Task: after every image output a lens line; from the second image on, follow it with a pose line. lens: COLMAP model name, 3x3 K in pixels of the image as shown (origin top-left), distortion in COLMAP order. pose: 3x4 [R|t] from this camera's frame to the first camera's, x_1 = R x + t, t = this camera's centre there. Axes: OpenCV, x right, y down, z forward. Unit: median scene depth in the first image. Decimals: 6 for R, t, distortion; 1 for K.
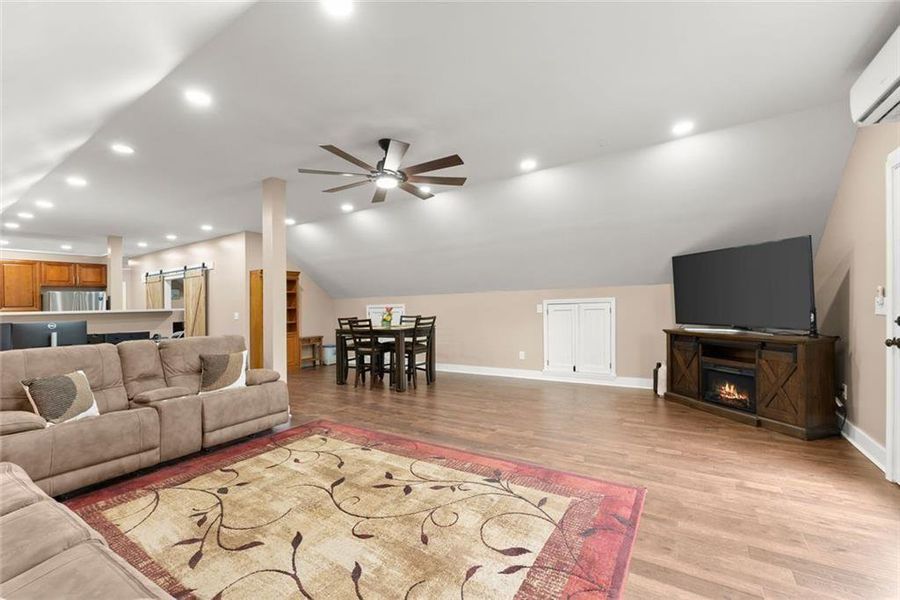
lens RADIAL K [[371.3, 0, 452.7], [0, 371.3, 302.5], [0, 0, 1]] dist [0.005851, 0.000072]
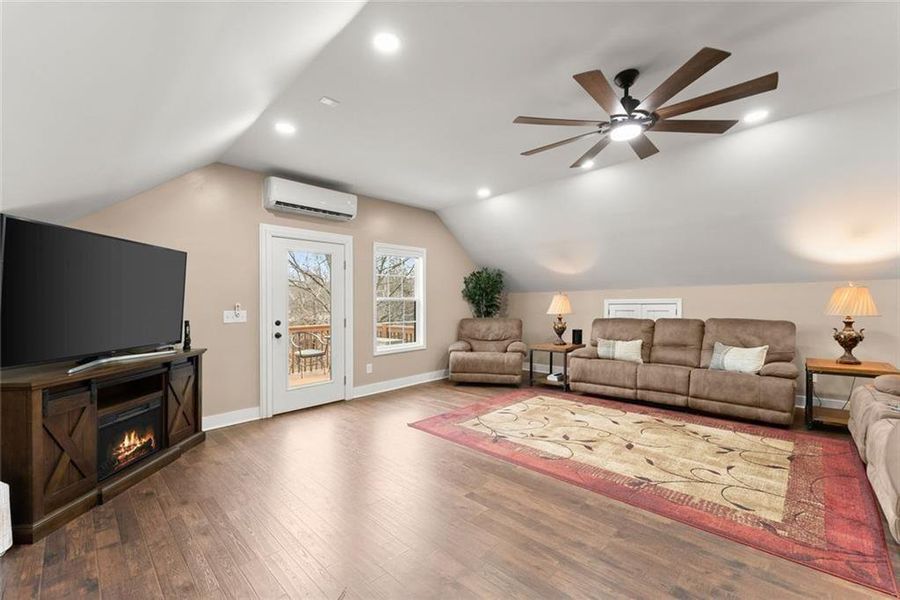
lens RADIAL K [[371.3, 0, 451.3], [0, 371.3, 308.6], [0, 0, 1]] dist [0.005851, 0.000072]
pose [[-0.976996, 0.040512, 0.209376, -0.012420], [0.041371, 0.999144, -0.000278, 0.011934], [-0.209208, 0.008391, -0.977835, 2.028931]]
